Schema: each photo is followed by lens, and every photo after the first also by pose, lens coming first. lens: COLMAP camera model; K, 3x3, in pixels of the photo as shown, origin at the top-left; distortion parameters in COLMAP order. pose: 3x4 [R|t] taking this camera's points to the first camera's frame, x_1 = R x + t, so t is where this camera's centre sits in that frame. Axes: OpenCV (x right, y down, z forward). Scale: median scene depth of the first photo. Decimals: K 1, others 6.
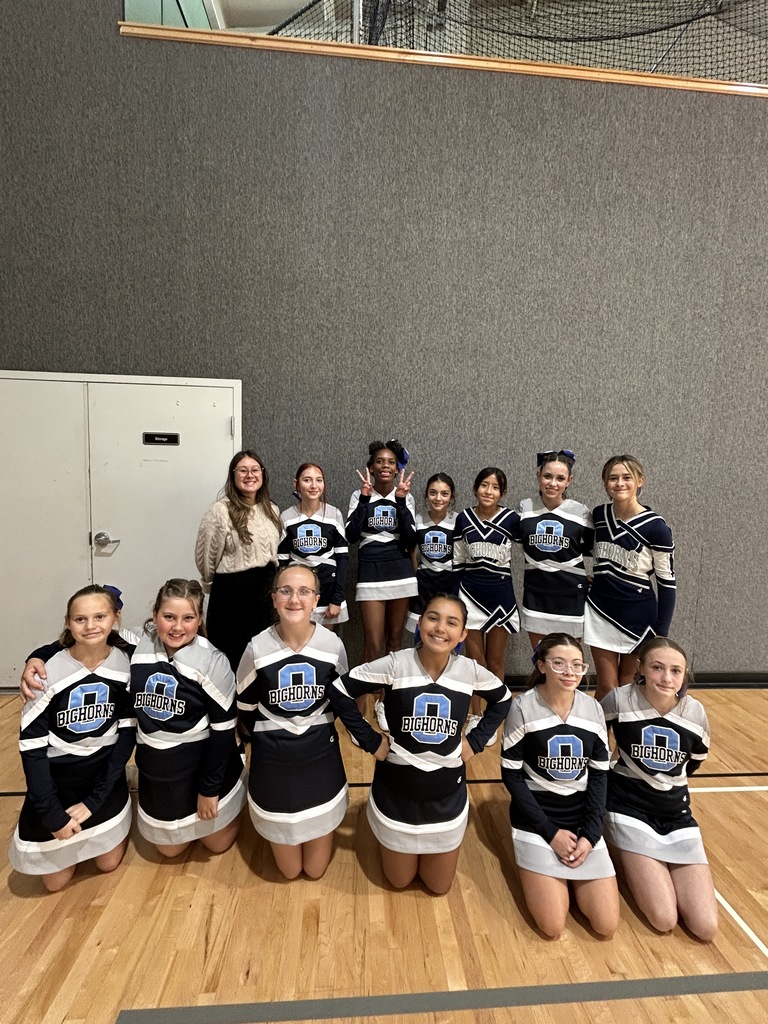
lens RADIAL K [[447.8, 0, 383.7], [0, 447.8, 511.6], [0, 0, 1]] dist [-0.001450, -0.000082]
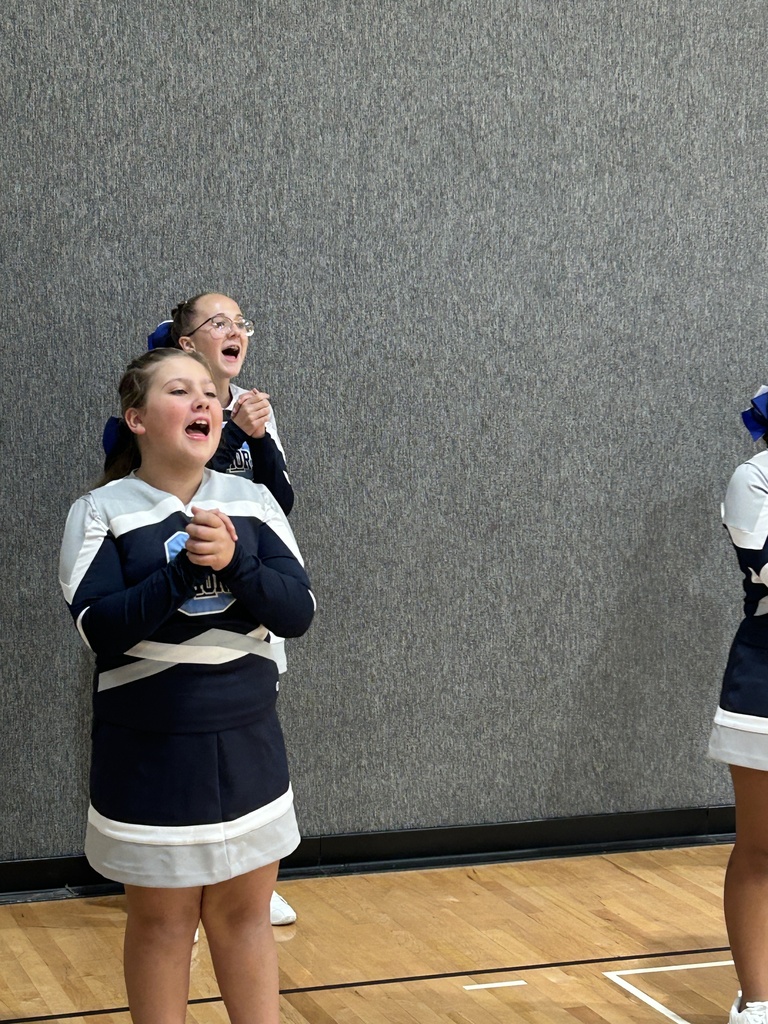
lens RADIAL K [[2156.1, 0, 384.0], [0, 2156.1, 512.1], [0, 0, 1]] dist [0.094507, 0.000000]
pose [[0.958899, -0.038265, 0.281155, -0.228059], [0.038715, 0.999242, 0.003955, 0.079871], [-0.281093, 0.007093, 0.959654, -0.831508]]
